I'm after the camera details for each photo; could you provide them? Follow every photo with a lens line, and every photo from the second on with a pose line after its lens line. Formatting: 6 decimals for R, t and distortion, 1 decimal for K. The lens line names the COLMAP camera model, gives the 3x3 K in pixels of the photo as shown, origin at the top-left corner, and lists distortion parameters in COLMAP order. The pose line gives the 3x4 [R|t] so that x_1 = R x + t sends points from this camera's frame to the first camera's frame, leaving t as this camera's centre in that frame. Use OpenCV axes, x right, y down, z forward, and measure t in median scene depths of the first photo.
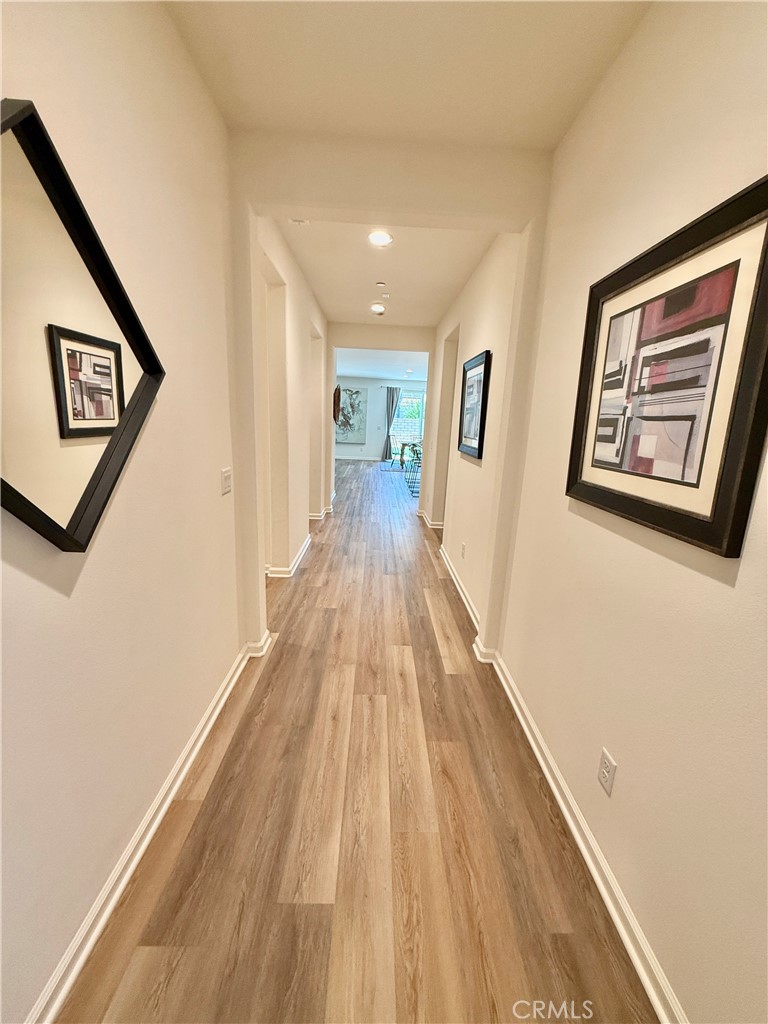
lens RADIAL K [[410.2, 0, 392.2], [0, 410.2, 501.9], [0, 0, 1]] dist [0.002655, -0.001177]
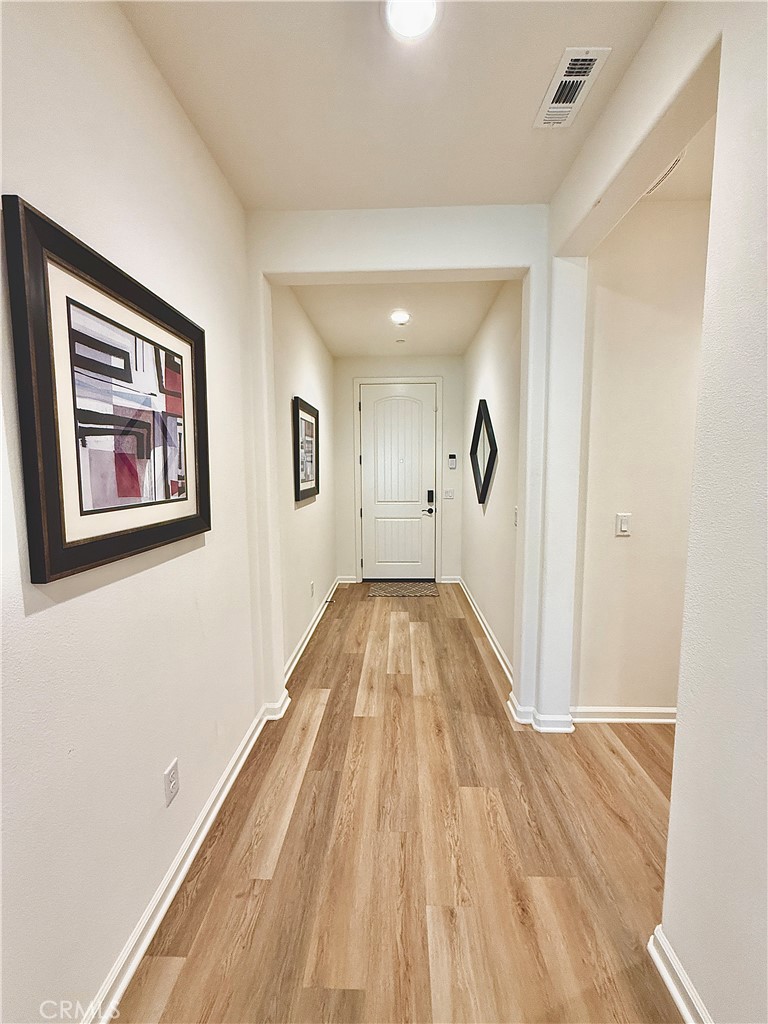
lens RADIAL K [[410.2, 0, 387.3], [0, 410.2, 510.4], [0, 0, 1]] dist [0.002655, -0.001177]
pose [[-0.997030, -0.047505, 0.060623, -0.067983], [-0.026957, 0.952578, 0.303097, -0.395379], [-0.072147, 0.300563, -0.951029, 1.992693]]
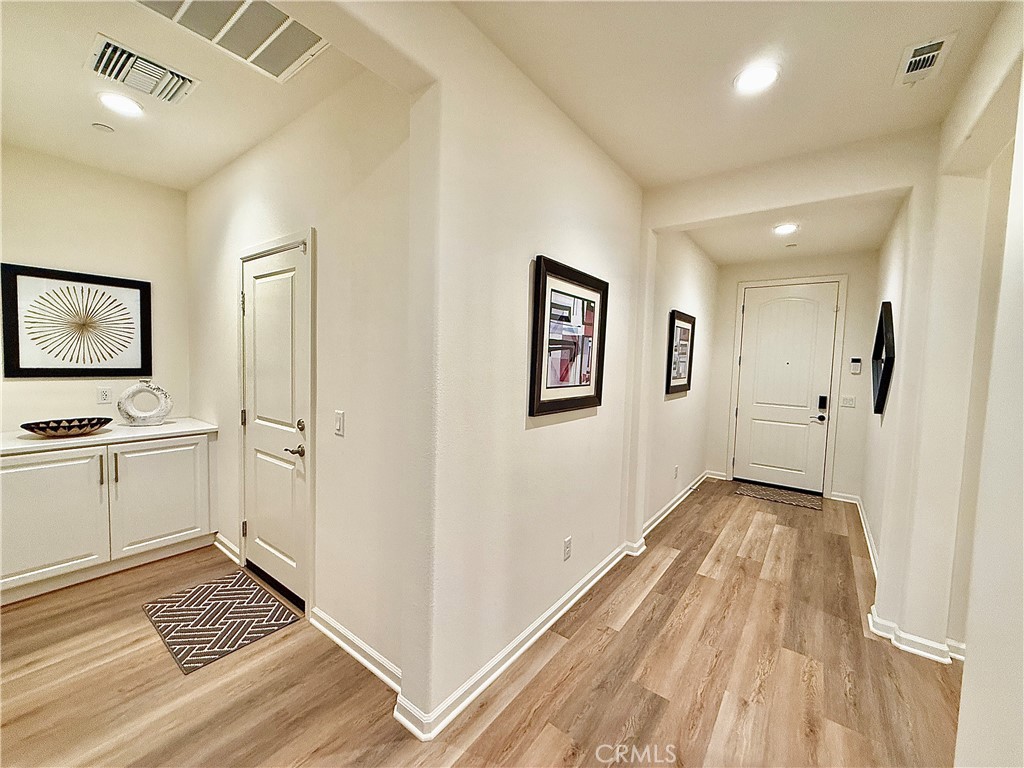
lens RADIAL K [[410.2, 0, 509.0], [0, 410.2, 380.2], [0, 0, 1]] dist [0.002655, -0.001177]
pose [[-0.770699, -0.104895, 0.628506, -0.229945], [0.061143, 0.969632, 0.236804, -0.491888], [-0.634259, 0.220933, -0.740881, 2.336333]]
